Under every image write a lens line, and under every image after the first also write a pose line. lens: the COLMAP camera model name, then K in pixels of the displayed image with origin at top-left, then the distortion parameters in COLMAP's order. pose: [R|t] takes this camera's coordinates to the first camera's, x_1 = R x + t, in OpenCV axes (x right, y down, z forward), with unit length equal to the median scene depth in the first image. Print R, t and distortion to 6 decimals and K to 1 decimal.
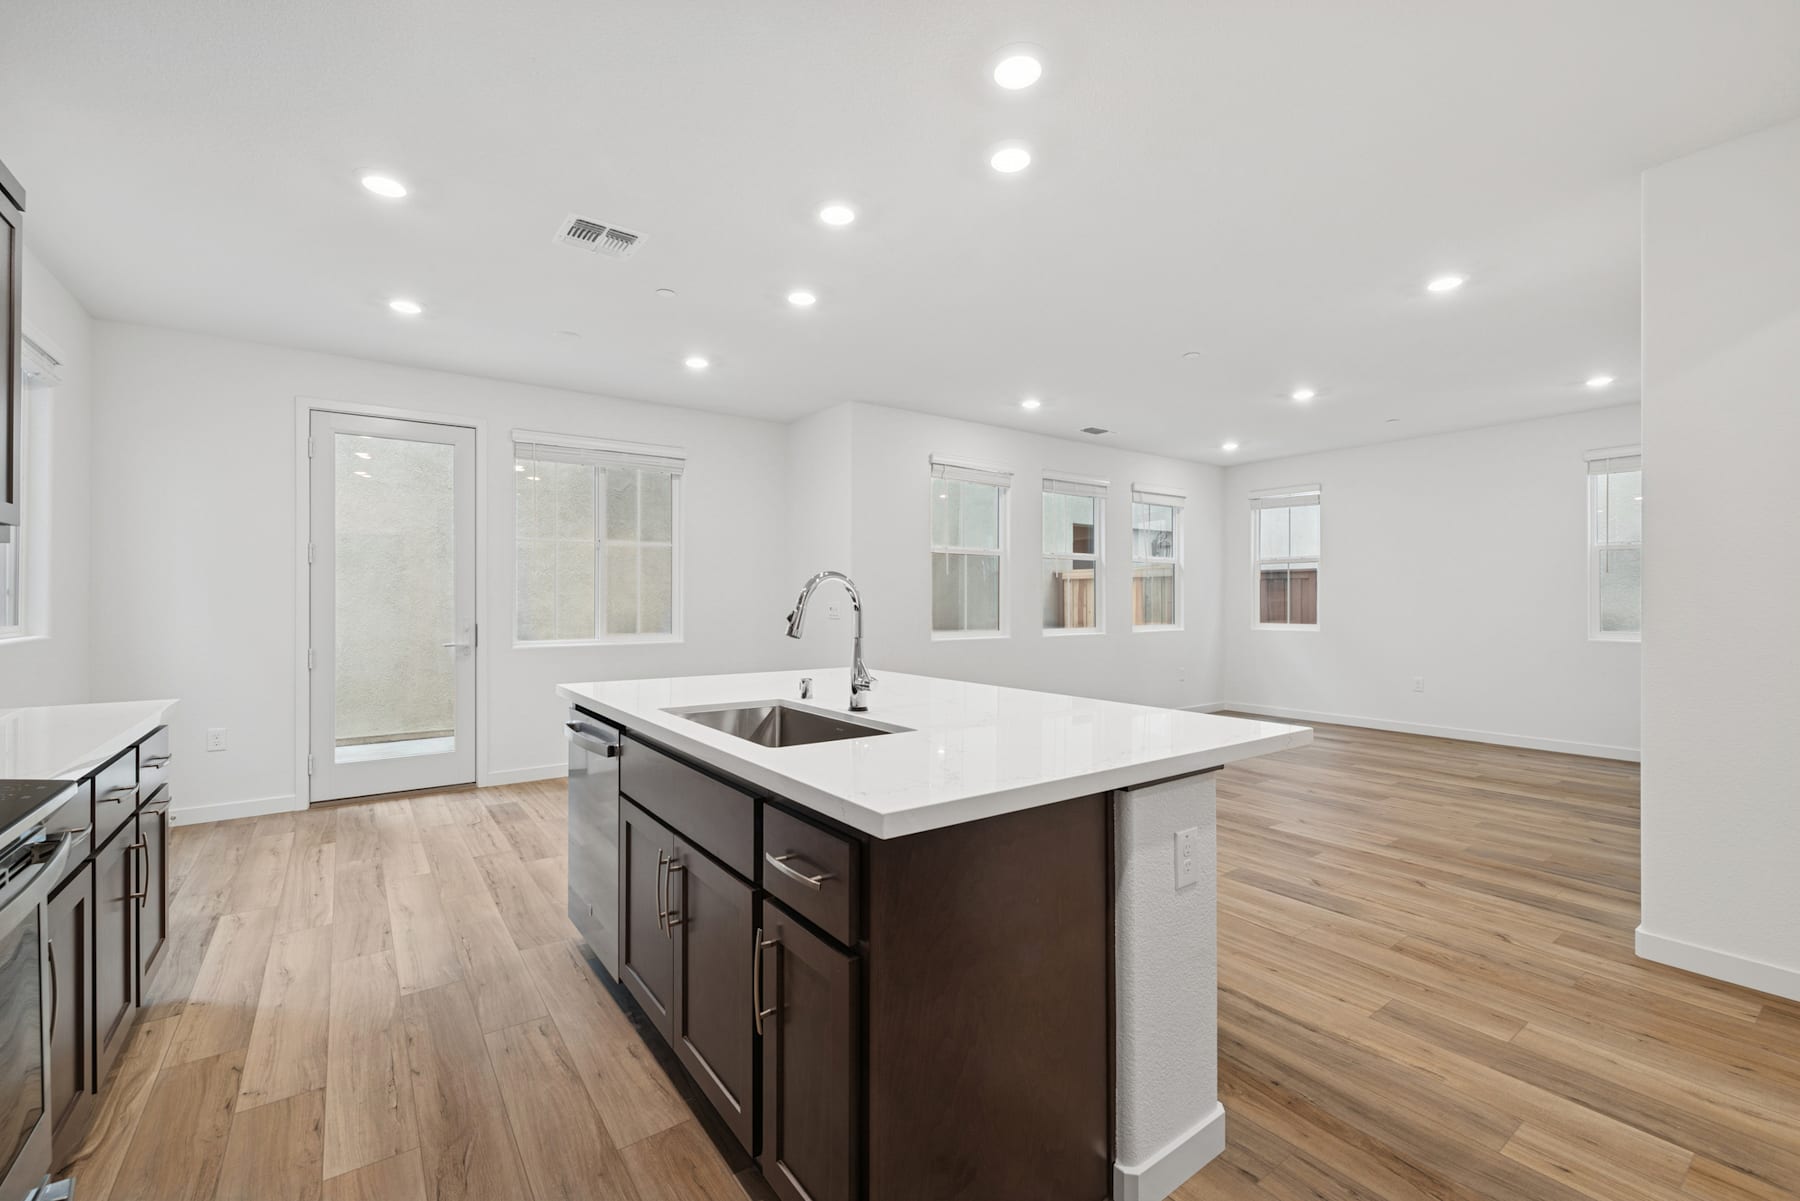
lens RADIAL K [[761.2, 0, 900.0], [0, 761.2, 600.5], [0, 0, 1]] dist [0.001887, 0.000058]
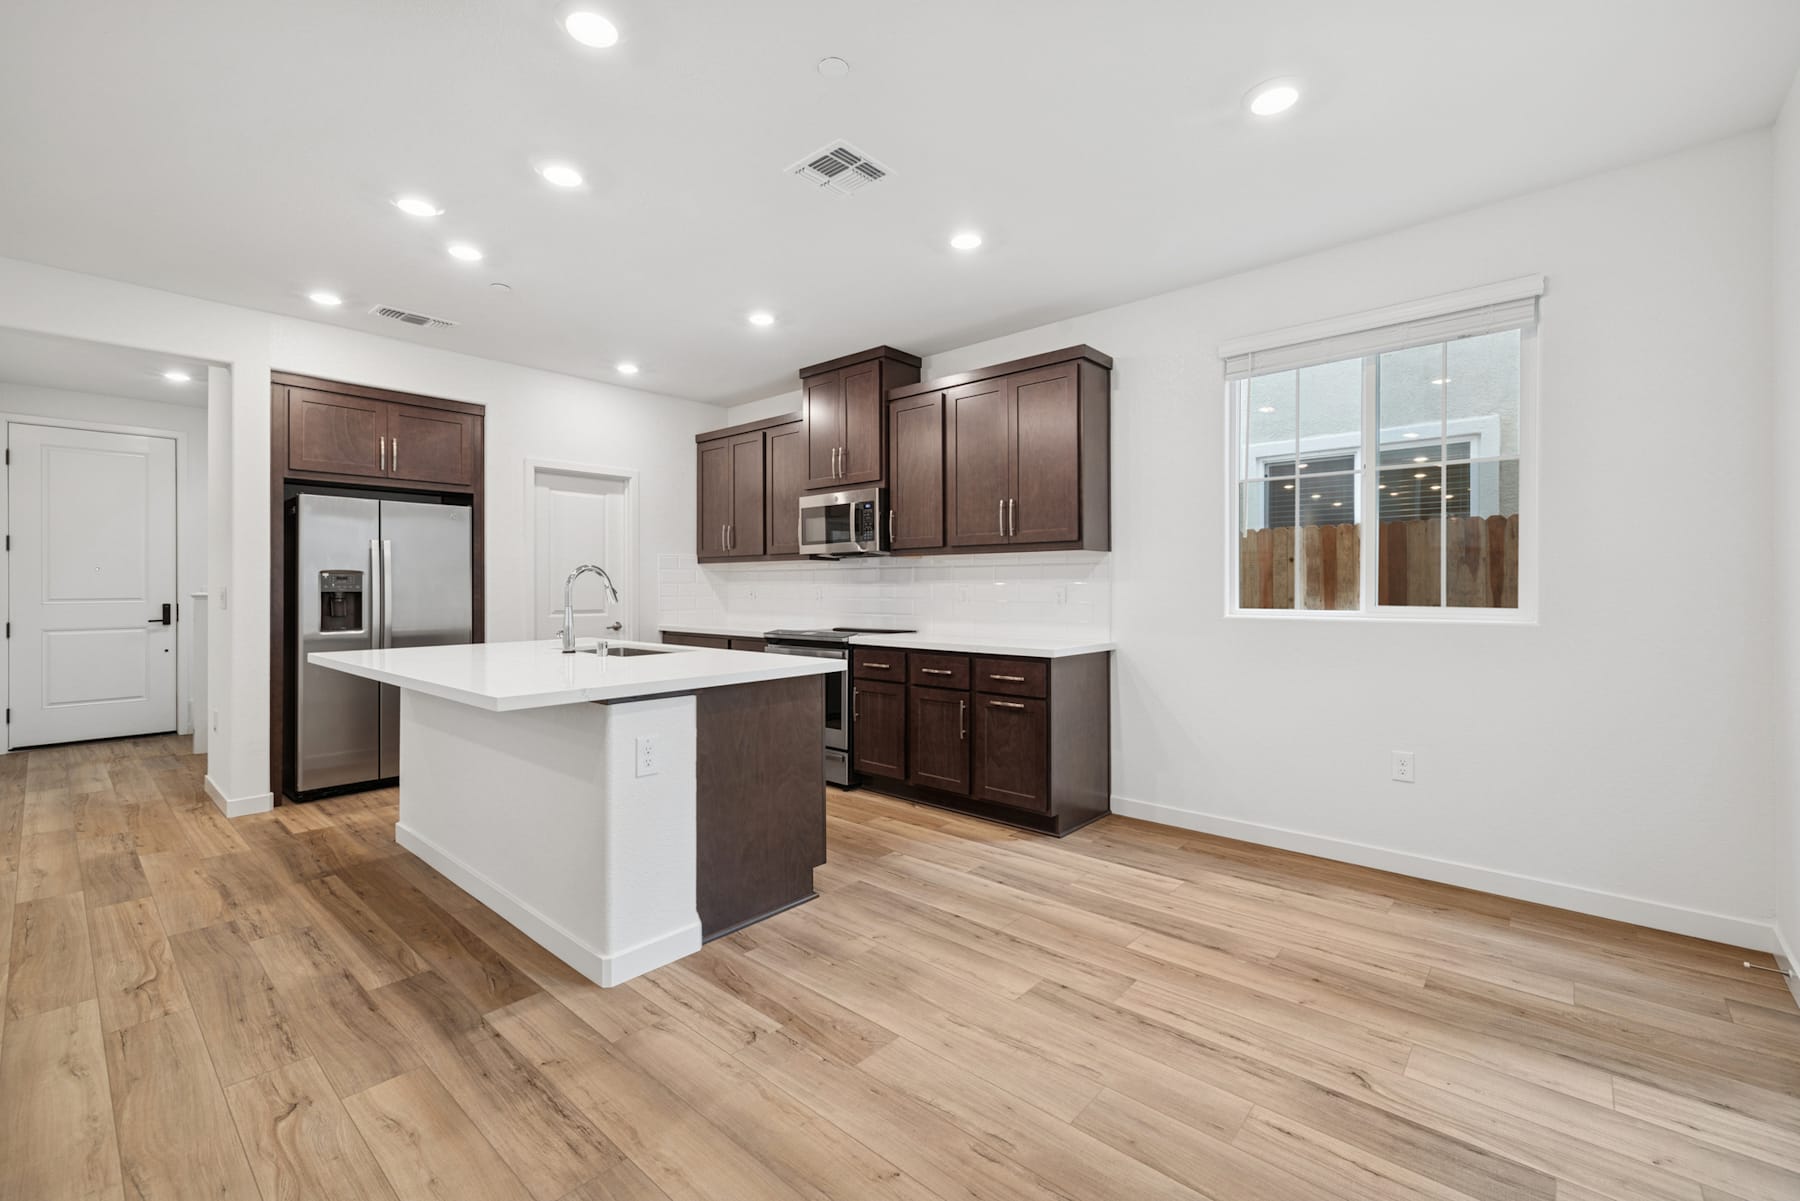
lens RADIAL K [[761.9, 0, 901.5], [0, 761.9, 587.8], [0, 0, 1]] dist [0.001891, 0.000185]
pose [[-0.977154, -0.001935, -0.212524, -0.281921], [-0.001677, 0.999998, -0.001394, 0.009888], [0.212526, -0.001006, -0.977155, 1.942839]]
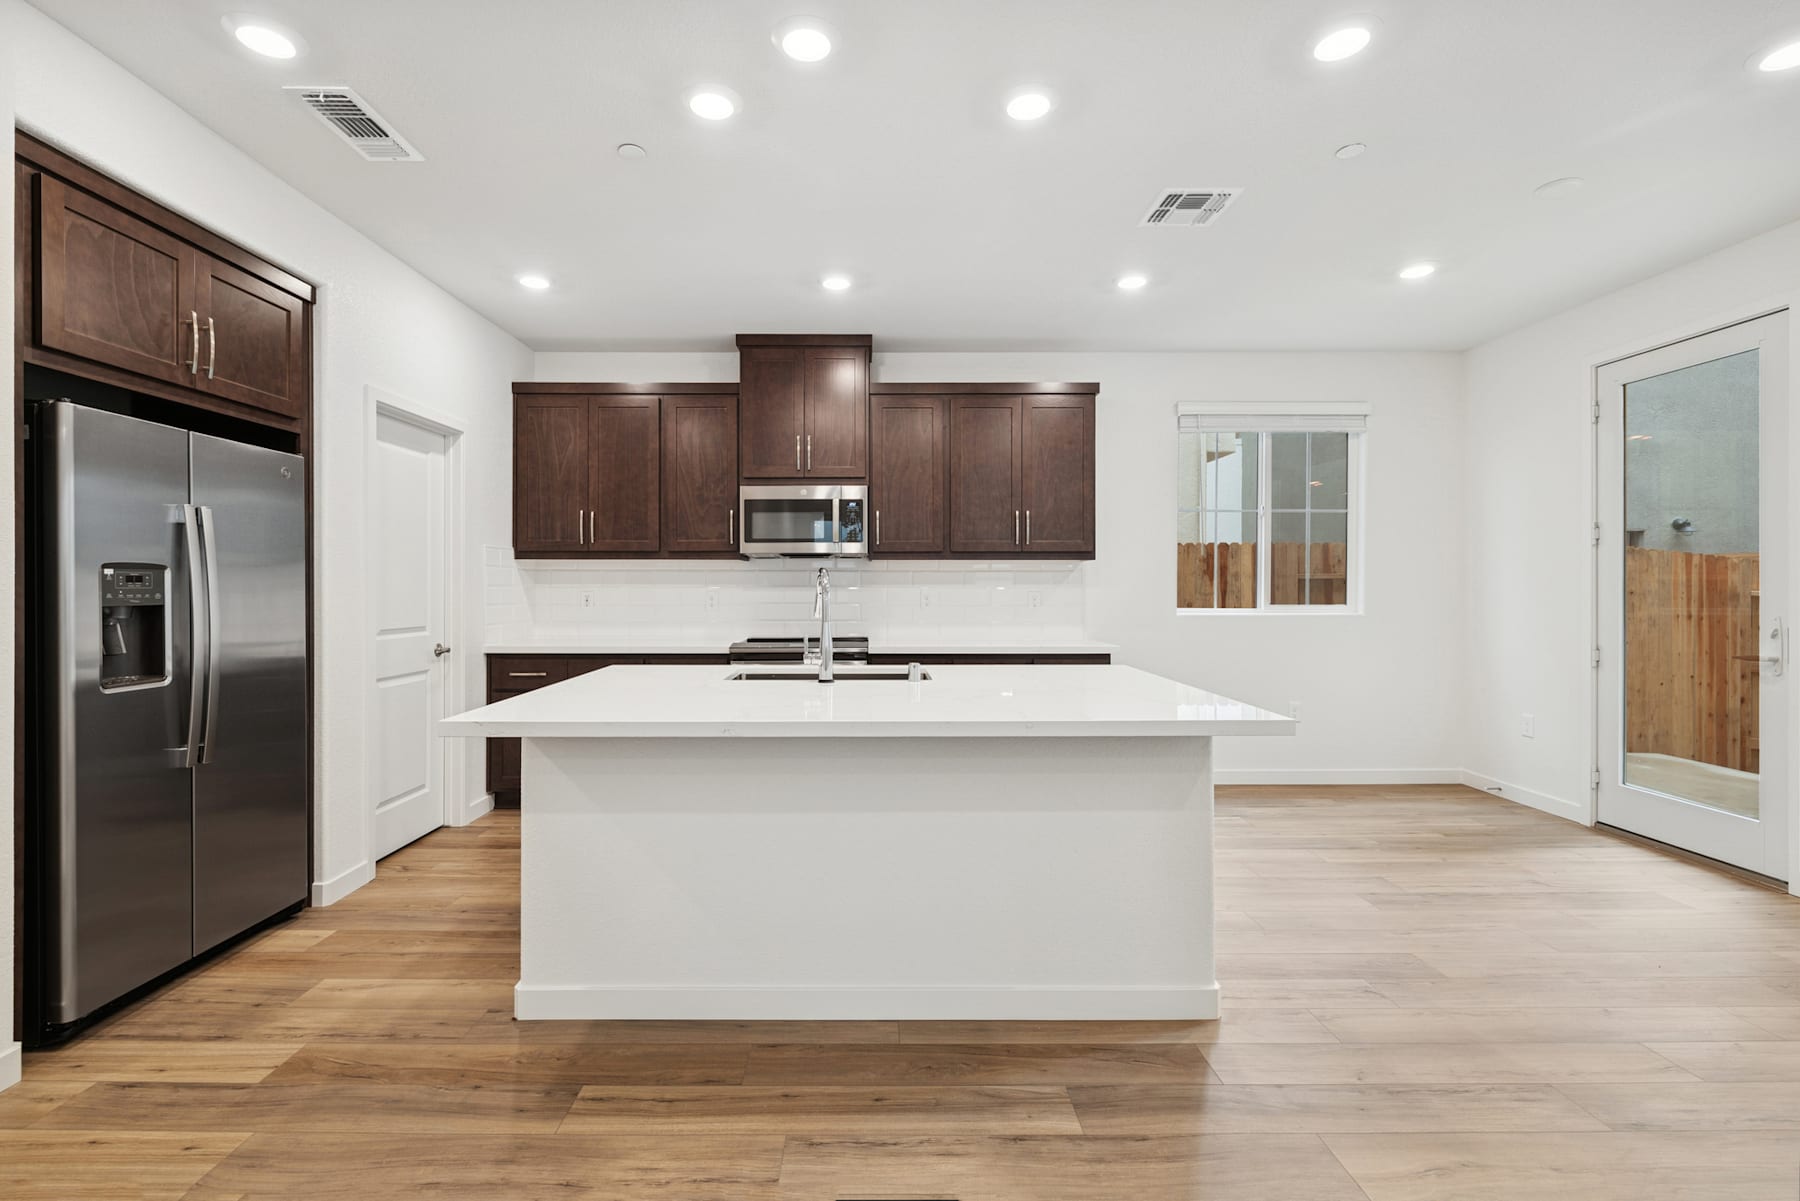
lens RADIAL K [[790.3, 0, 876.9], [0, 790.3, 592.4], [0, 0, 1]] dist [-0.005486, -0.000339]
pose [[-0.589467, 0.003172, -0.807786, 0.653415], [-0.001680, 0.999985, 0.005152, -0.000560], [0.807791, 0.004394, -0.589453, 1.305336]]
